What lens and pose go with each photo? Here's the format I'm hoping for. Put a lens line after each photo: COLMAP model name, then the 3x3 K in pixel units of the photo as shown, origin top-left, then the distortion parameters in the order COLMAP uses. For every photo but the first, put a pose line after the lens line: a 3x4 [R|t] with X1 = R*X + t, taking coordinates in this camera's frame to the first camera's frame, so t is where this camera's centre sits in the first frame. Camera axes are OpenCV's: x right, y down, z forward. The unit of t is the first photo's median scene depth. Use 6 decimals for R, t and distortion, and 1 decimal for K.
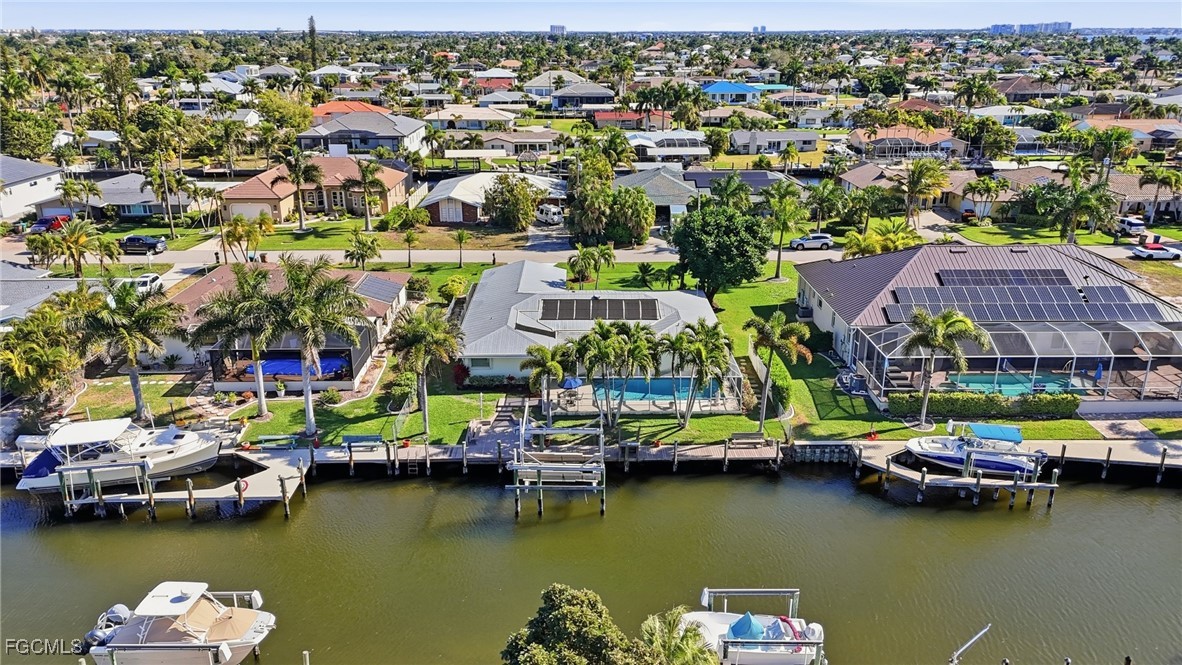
lens RADIAL K [[848.0, 0, 591.0], [0, 848.0, 332.5], [0, 0, 1]] dist [0.033316, -0.005109]
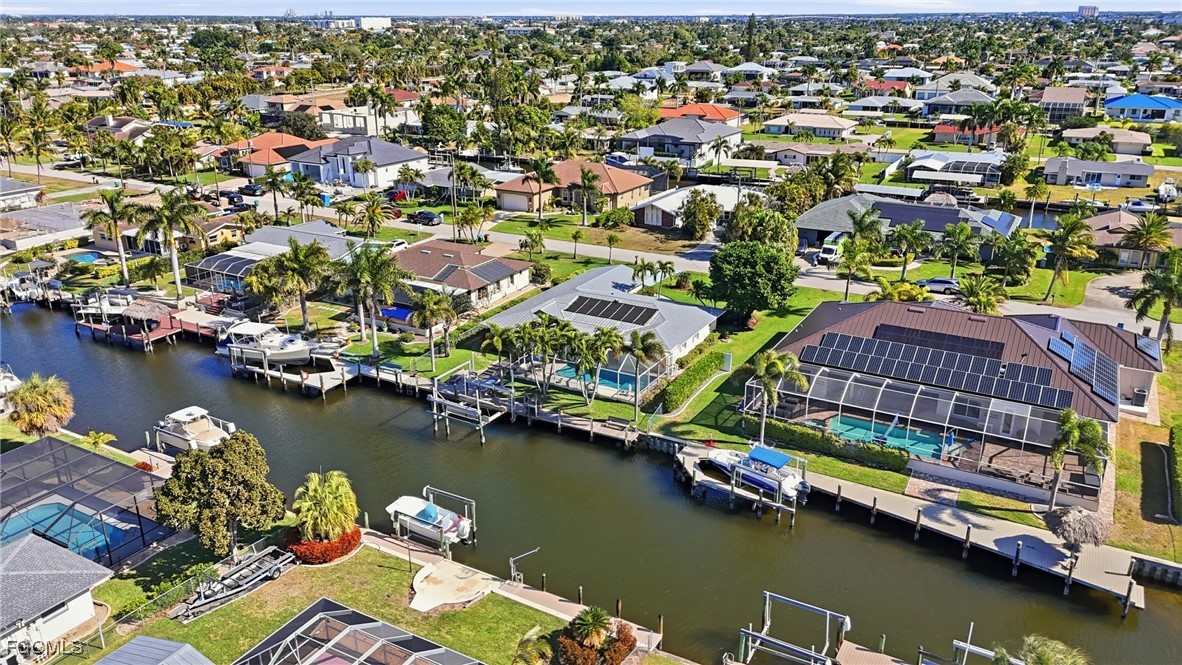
lens RADIAL K [[835.5, 0, 591.0], [0, 835.5, 332.5], [0, 0, 1]] dist [0.104062, -0.116912]
pose [[0.867357, 0.172404, -0.466870, 0.694046], [-0.165278, 0.984625, 0.056543, -0.072567], [0.469440, 0.028121, 0.882516, -0.148970]]
